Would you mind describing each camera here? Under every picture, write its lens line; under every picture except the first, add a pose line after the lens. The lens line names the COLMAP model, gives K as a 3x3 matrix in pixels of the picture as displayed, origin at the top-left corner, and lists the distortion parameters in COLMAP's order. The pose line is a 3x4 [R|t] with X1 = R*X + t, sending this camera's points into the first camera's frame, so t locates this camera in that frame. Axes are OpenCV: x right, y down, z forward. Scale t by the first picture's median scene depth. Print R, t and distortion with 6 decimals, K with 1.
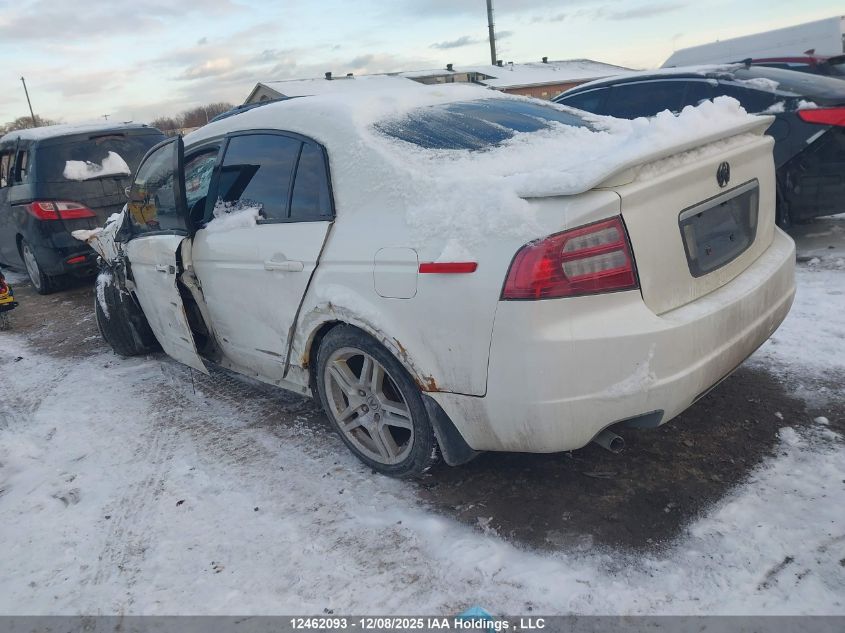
lens RADIAL K [[681.7, 0, 420.0], [0, 681.7, 297.6], [0, 0, 1]] dist [0.045798, -0.046569]
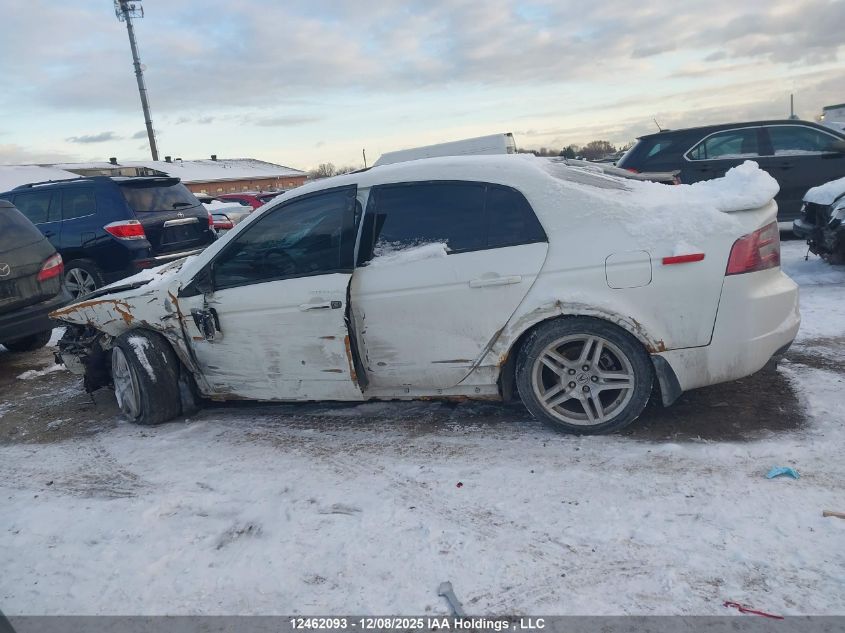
lens RADIAL K [[681.7, 0, 420.0], [0, 681.7, 297.6], [0, 0, 1]] dist [0.045798, -0.046569]
pose [[0.879398, -0.057941, 0.472548, -0.964965], [0.122398, 0.986719, -0.106794, 0.105069], [-0.460084, 0.151754, 0.874811, -0.027058]]
